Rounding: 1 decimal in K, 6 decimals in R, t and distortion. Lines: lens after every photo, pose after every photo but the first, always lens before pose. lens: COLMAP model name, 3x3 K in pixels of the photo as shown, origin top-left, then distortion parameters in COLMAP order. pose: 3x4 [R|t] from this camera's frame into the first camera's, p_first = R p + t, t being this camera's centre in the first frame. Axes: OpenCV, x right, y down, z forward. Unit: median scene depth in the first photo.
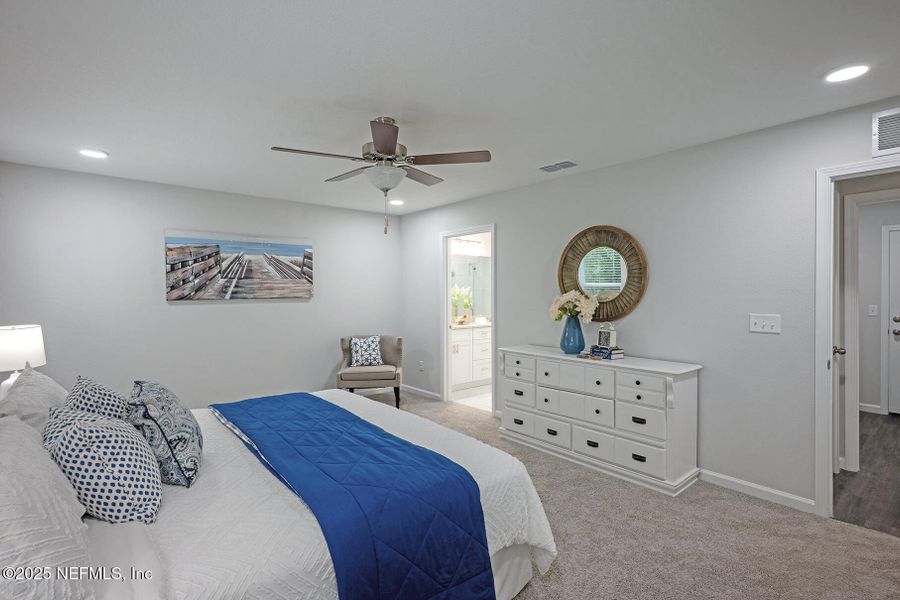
lens RADIAL K [[431.7, 0, 443.3], [0, 431.7, 299.1], [0, 0, 1]] dist [-0.000670, 0.000246]
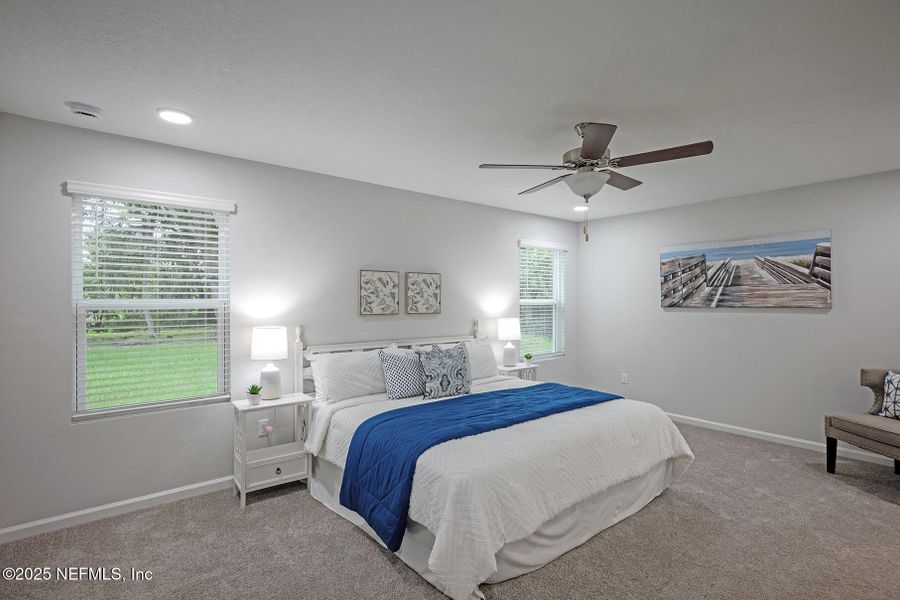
lens RADIAL K [[431.7, 0, 443.3], [0, 431.7, 299.1], [0, 0, 1]] dist [-0.000670, 0.000246]
pose [[-0.036388, -0.003856, -0.999330, 0.507769], [-0.020987, 0.999775, -0.003094, -0.002725], [0.999117, 0.020861, -0.036461, 0.410399]]
